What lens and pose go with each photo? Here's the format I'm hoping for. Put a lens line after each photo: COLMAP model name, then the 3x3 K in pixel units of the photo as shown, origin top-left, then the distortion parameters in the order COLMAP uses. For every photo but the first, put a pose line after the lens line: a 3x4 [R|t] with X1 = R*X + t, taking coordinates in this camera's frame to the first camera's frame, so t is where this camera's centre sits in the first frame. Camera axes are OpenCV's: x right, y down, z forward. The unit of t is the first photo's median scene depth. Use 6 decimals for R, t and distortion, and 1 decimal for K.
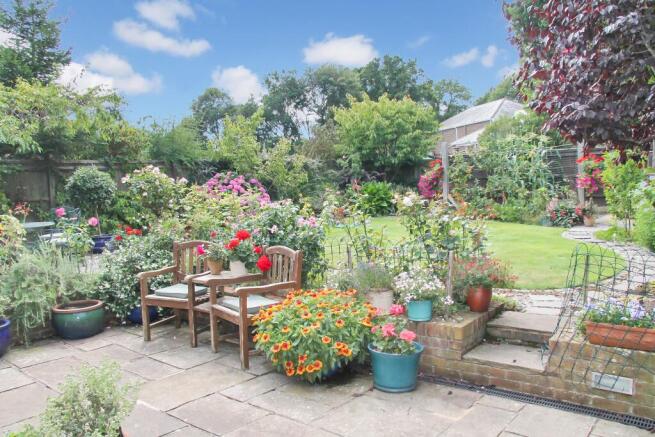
lens RADIAL K [[514.6, 0, 327.5], [0, 514.6, 218.5], [0, 0, 1]] dist [-0.186686, 0.141837]
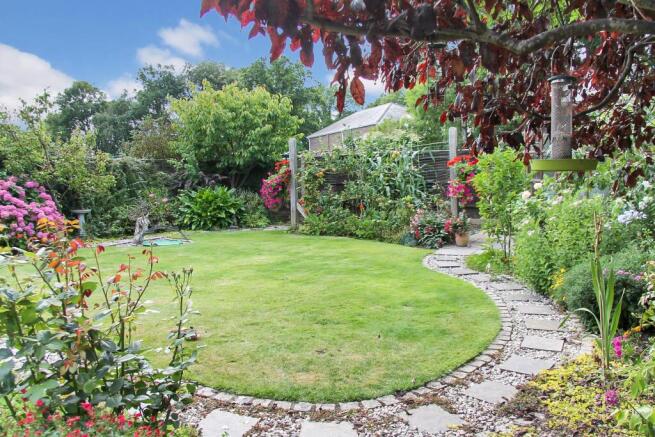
lens RADIAL K [[514.6, 0, 327.5], [0, 514.6, 218.5], [0, 0, 1]] dist [-0.186686, 0.141837]
pose [[0.979830, 0.003370, 0.199803, 0.126484], [-0.001509, 0.999954, -0.009467, -0.016195], [-0.199826, 0.008975, 0.979790, 0.198124]]
